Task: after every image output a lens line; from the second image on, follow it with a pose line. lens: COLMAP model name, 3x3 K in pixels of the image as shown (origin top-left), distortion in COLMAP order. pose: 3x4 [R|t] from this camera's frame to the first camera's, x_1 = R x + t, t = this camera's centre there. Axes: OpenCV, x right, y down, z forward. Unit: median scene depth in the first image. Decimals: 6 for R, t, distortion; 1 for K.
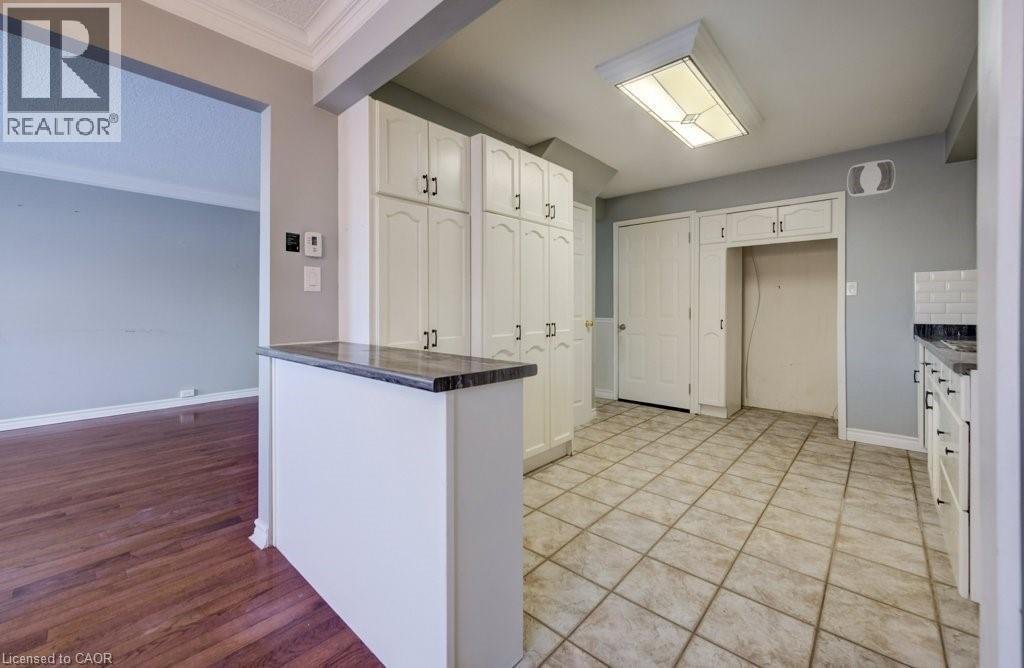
lens RADIAL K [[409.8, 0, 508.0], [0, 409.8, 307.1], [0, 0, 1]] dist [-0.003006, 0.000094]
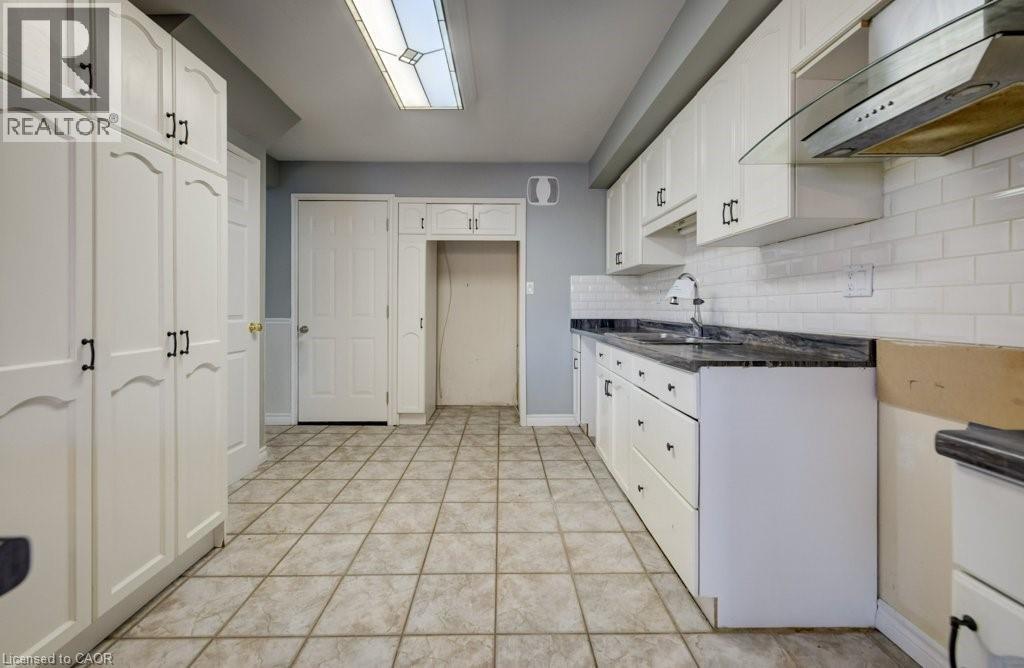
lens RADIAL K [[409.8, 0, 508.0], [0, 409.8, 307.1], [0, 0, 1]] dist [-0.003006, 0.000094]
pose [[0.728984, 0.000191, 0.684531, 0.046170], [-0.004382, 0.999981, 0.004388, 0.002006], [-0.684517, -0.006199, 0.728971, 0.264182]]
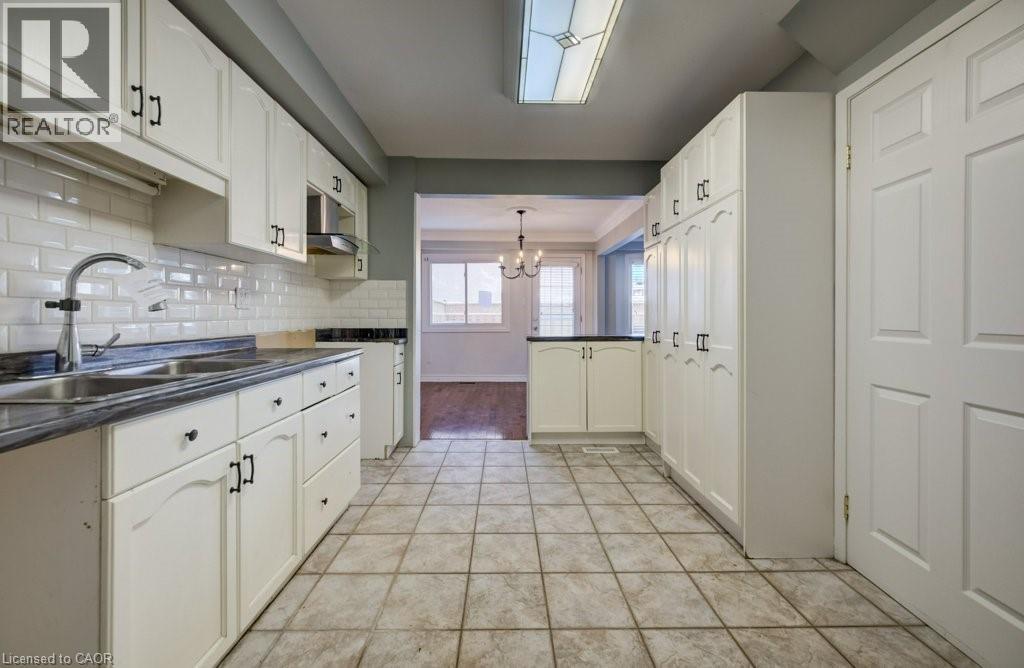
lens RADIAL K [[409.8, 0, 508.0], [0, 409.8, 307.1], [0, 0, 1]] dist [-0.003006, 0.000094]
pose [[-0.732995, -0.016644, -0.680031, 0.814542], [0.003264, 0.999603, -0.027983, 0.008057], [0.680226, -0.022731, -0.732650, 1.188964]]
